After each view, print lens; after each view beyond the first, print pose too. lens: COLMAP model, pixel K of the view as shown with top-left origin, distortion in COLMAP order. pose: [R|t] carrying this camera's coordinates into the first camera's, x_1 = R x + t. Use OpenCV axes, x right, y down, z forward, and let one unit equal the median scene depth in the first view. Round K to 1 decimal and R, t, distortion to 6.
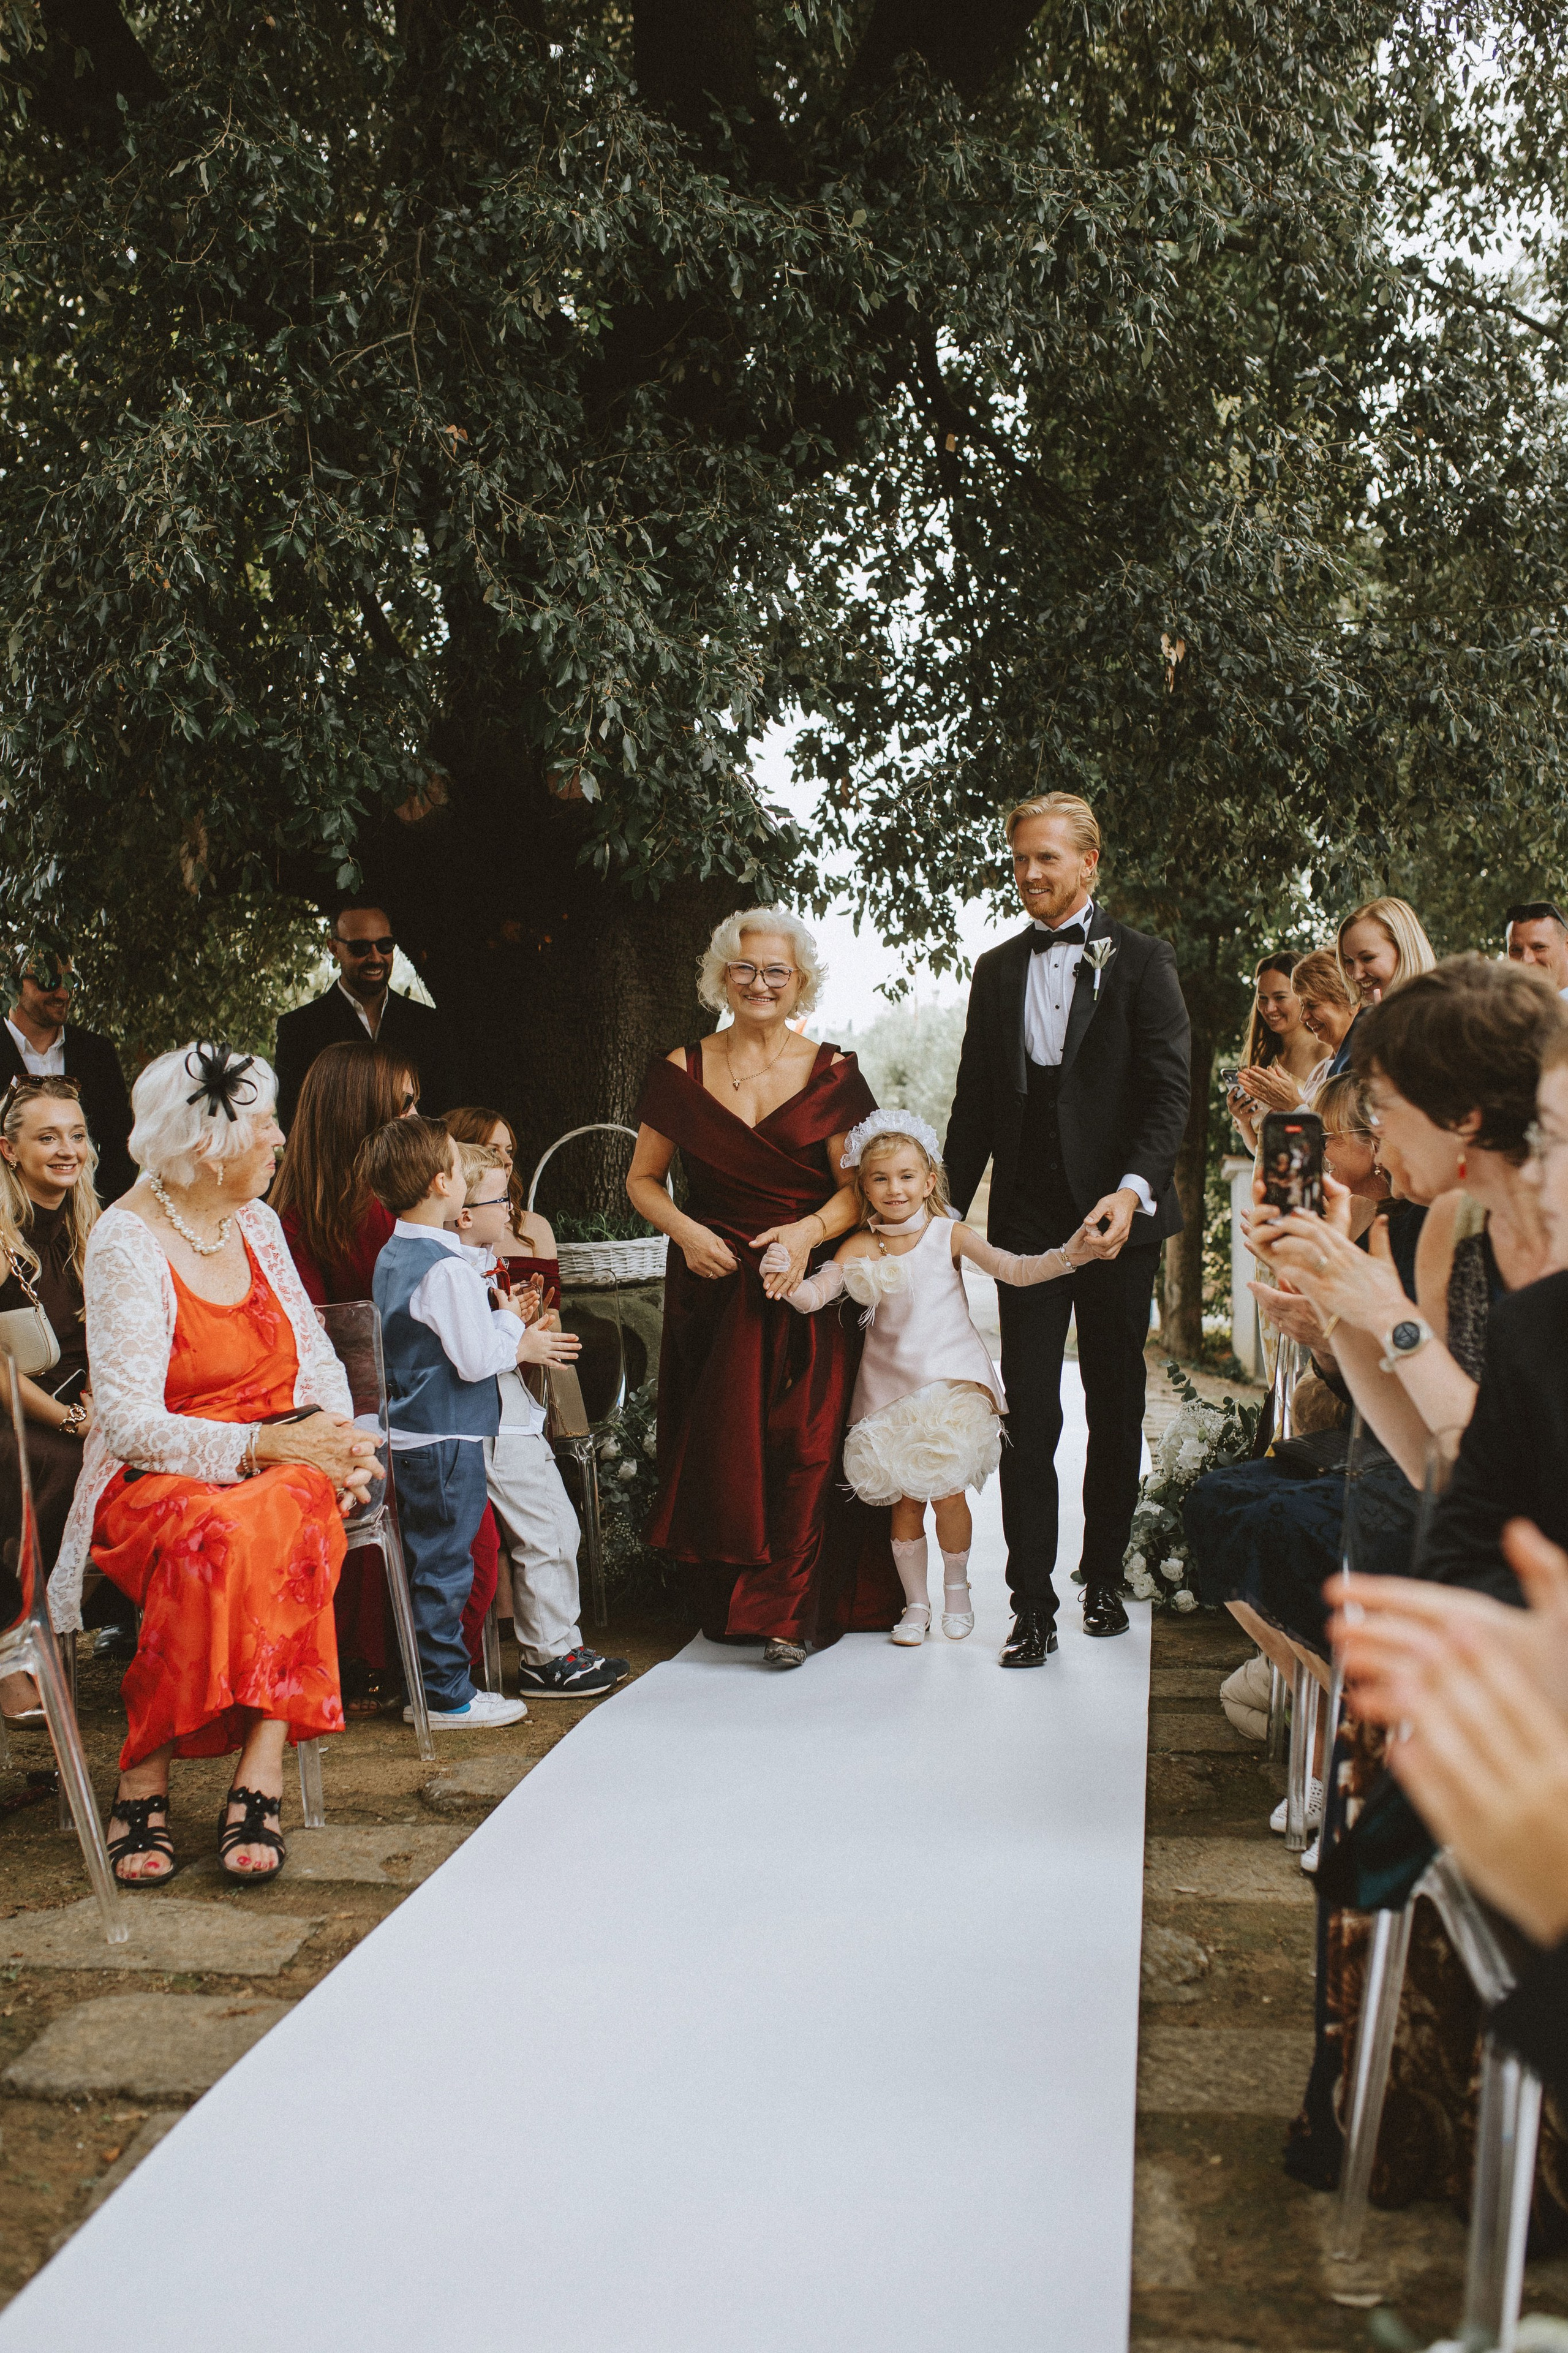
lens RADIAL K [[2331.8, 0, 758.5], [0, 2331.8, 1206.9], [0, 0, 1]] dist [0.011847, -0.011188]
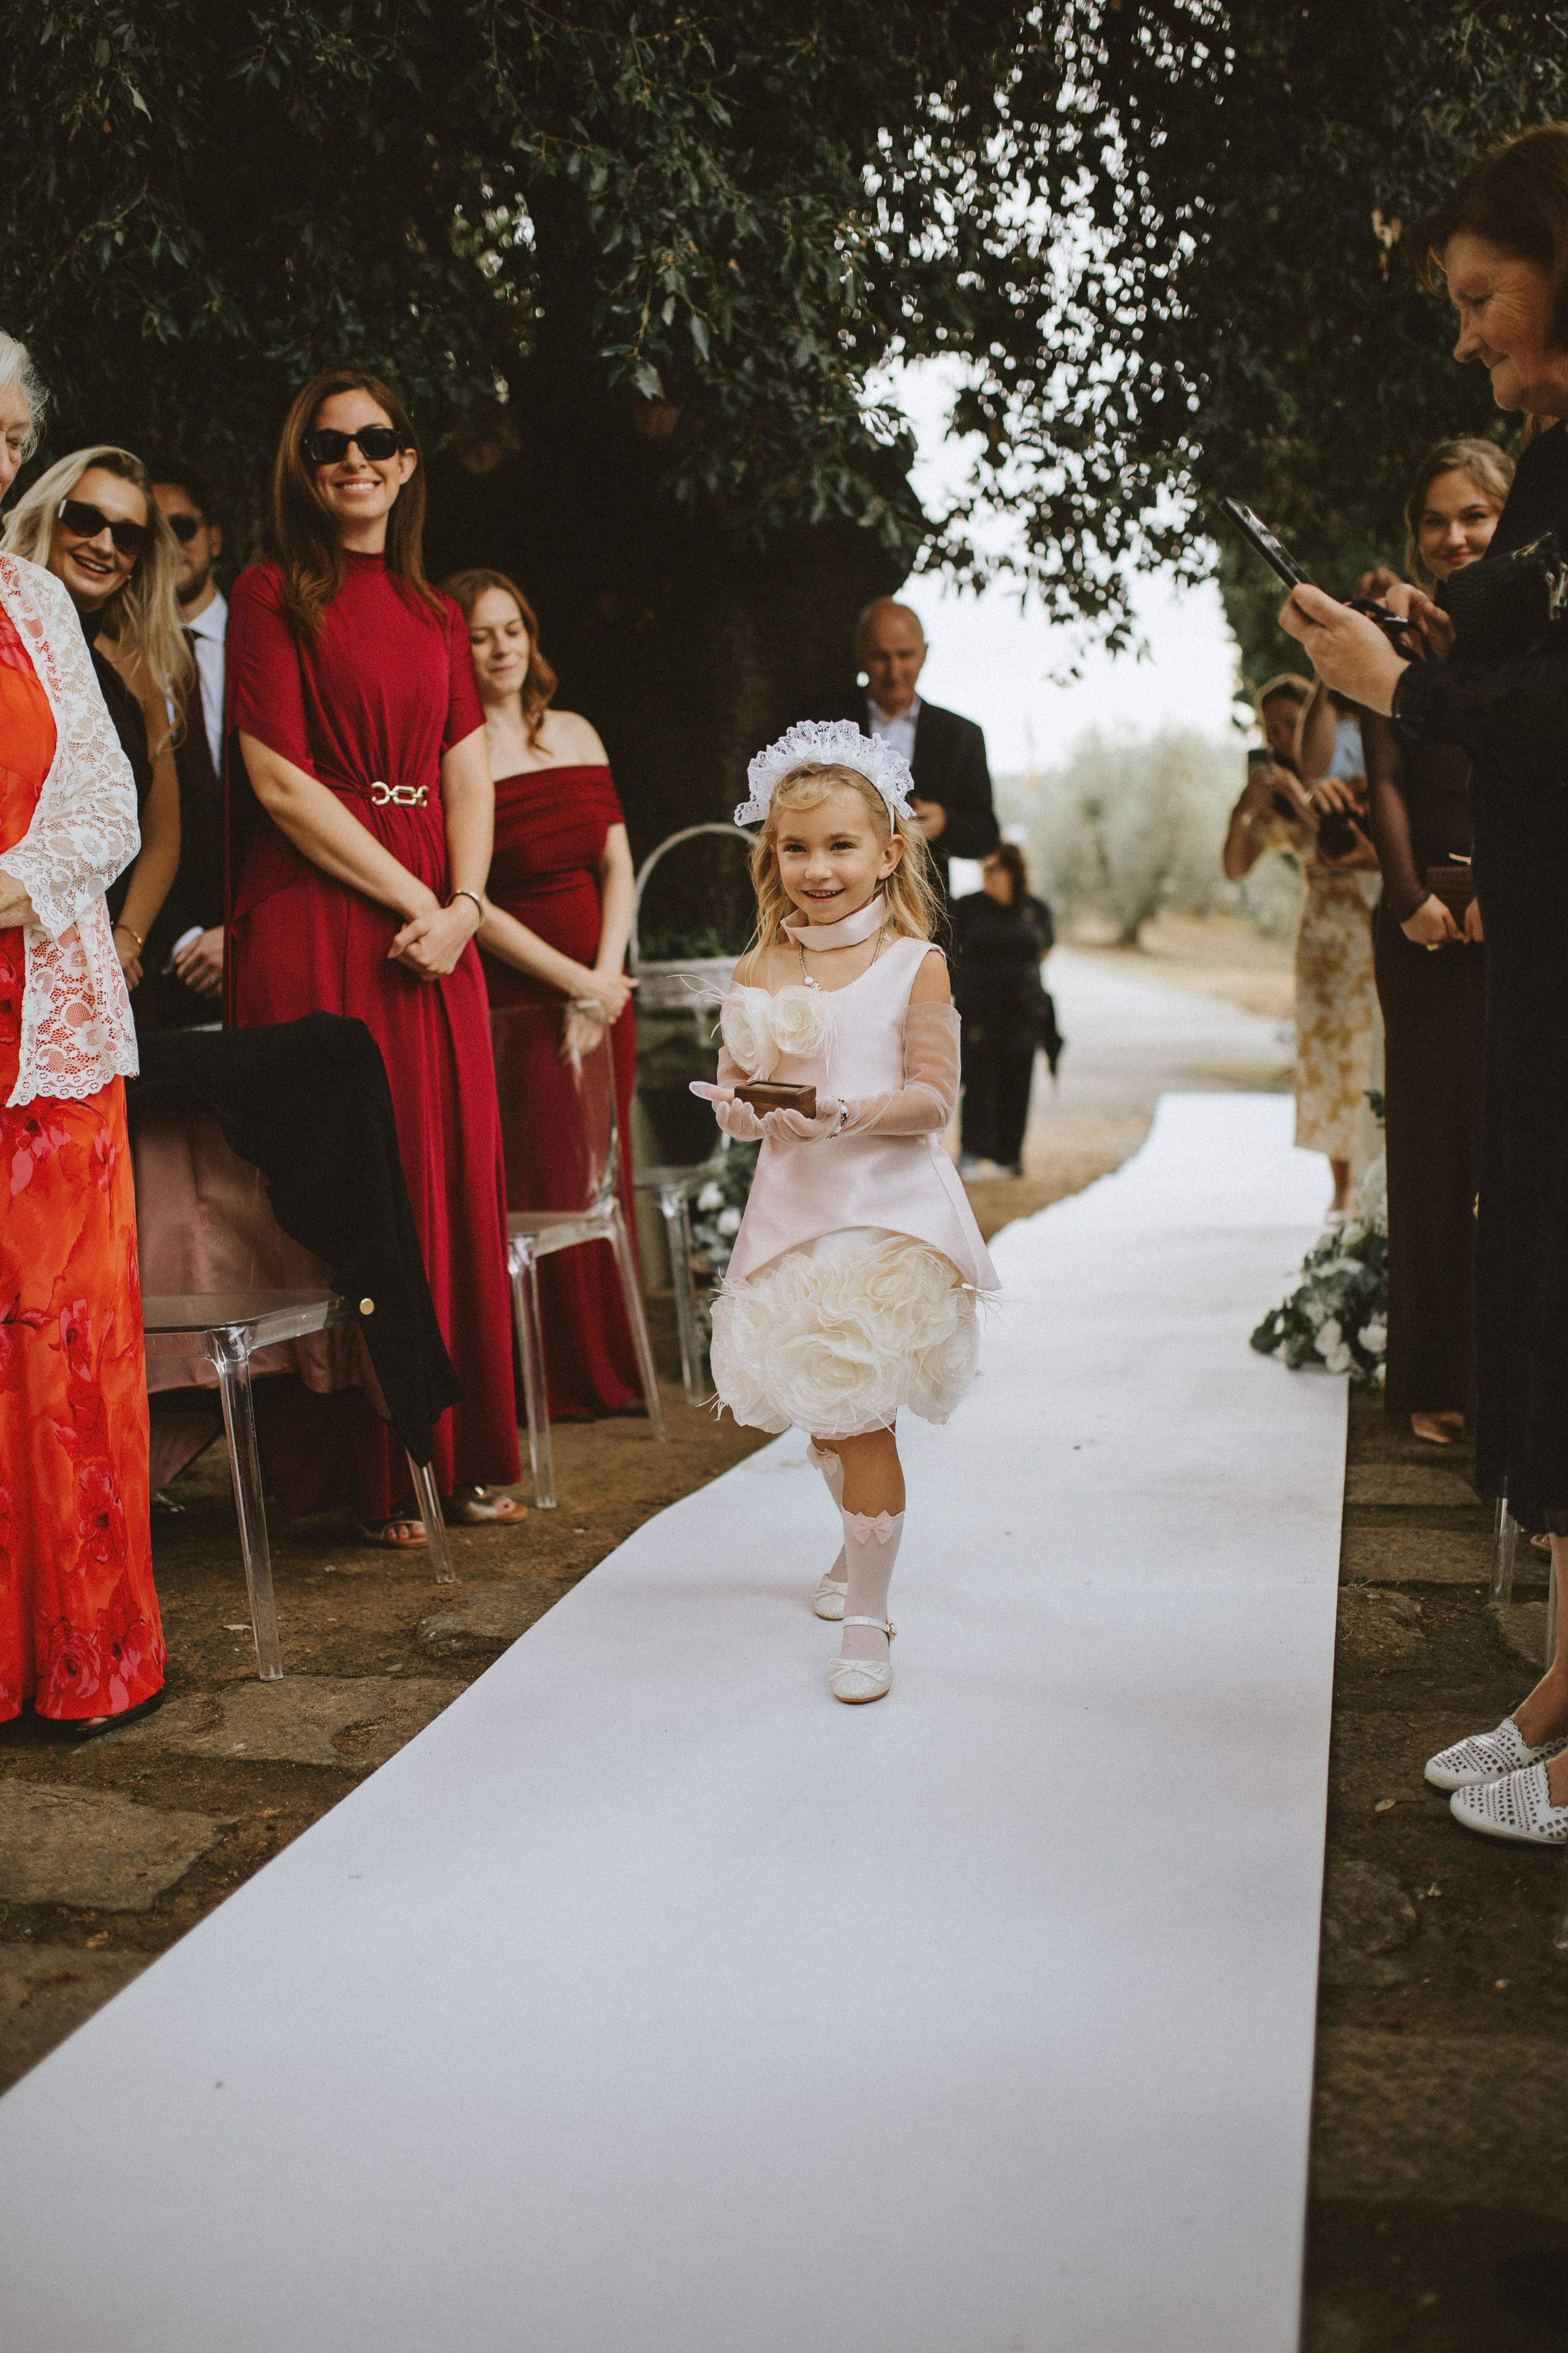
lens RADIAL K [[2224.7, 0, 784.0], [0, 2224.7, 1176.5], [0, 0, 1]] dist [-0.069522, 0.119715]
pose [[0.996399, -0.004656, -0.084654, 0.037107], [0.013121, 0.994930, 0.099715, 0.017203], [0.083761, -0.100466, 0.991408, 0.217063]]
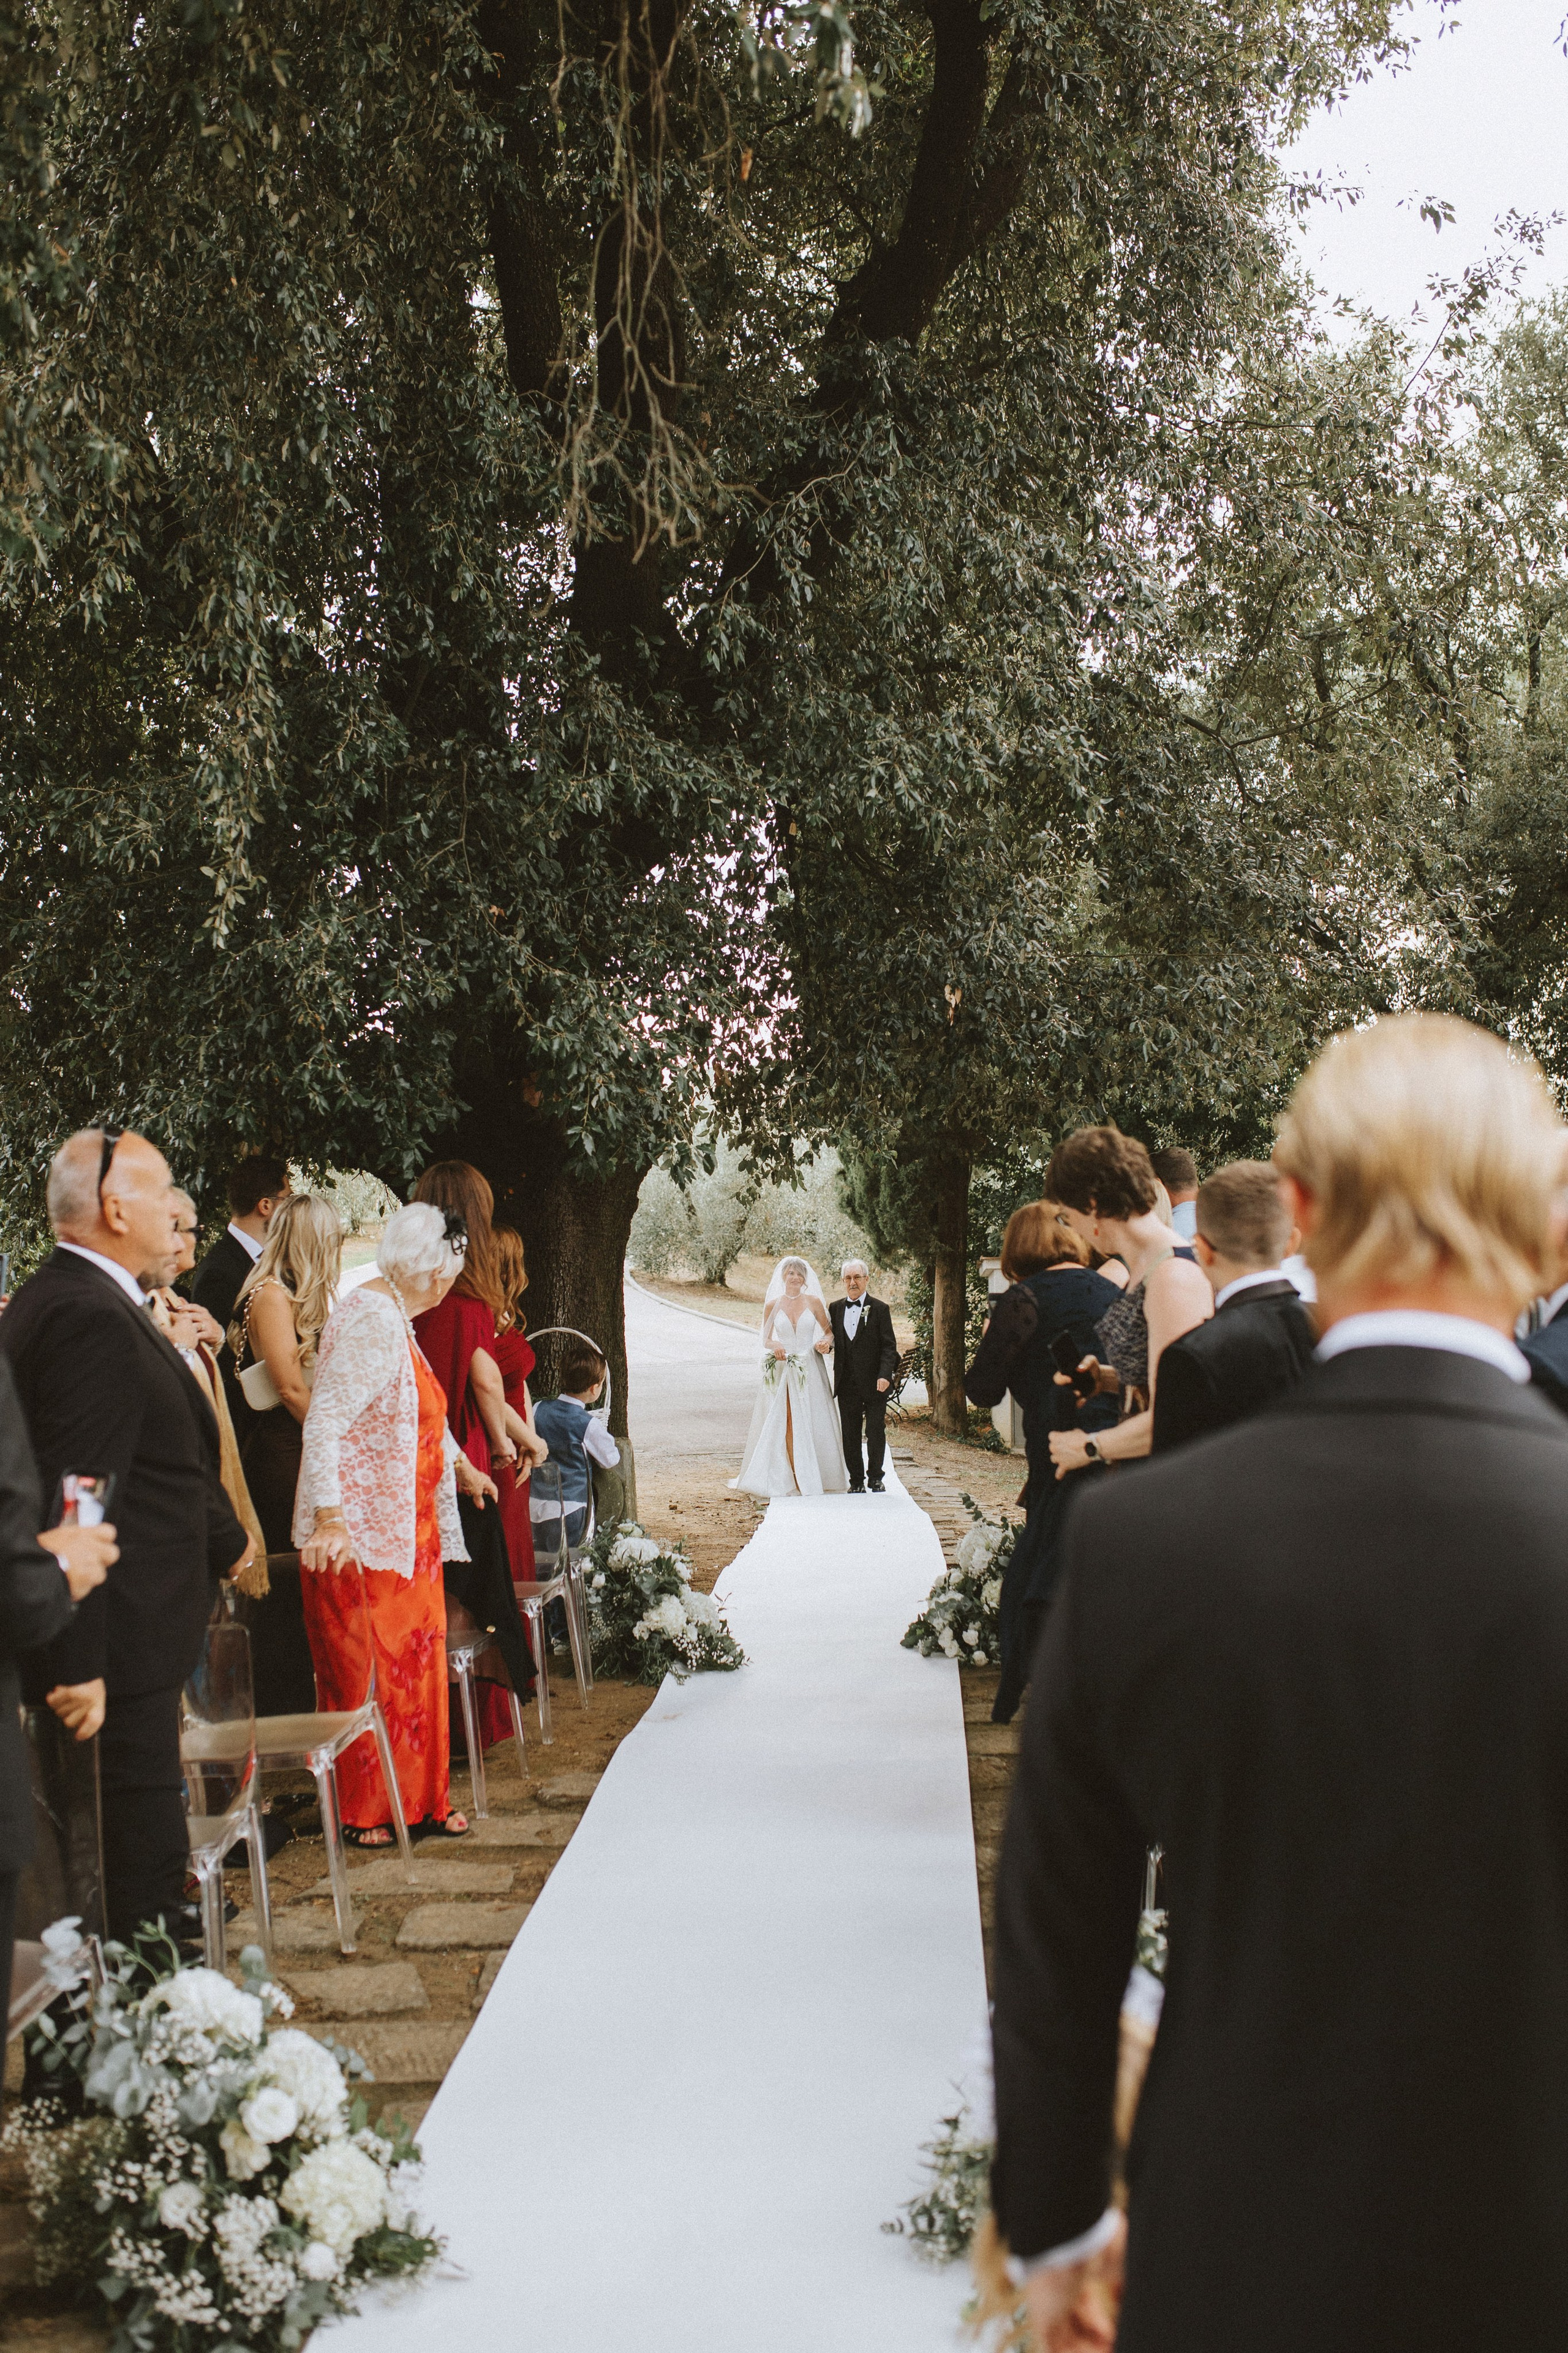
lens RADIAL K [[2297.9, 0, 784.0], [0, 2297.9, 1176.5], [0, 0, 1]] dist [-0.061845, 0.105139]
pose [[0.993217, -0.014518, 0.115364, -0.117094], [0.018350, 0.999312, -0.032231, -0.103309], [-0.114817, 0.034130, 0.992800, -0.500746]]
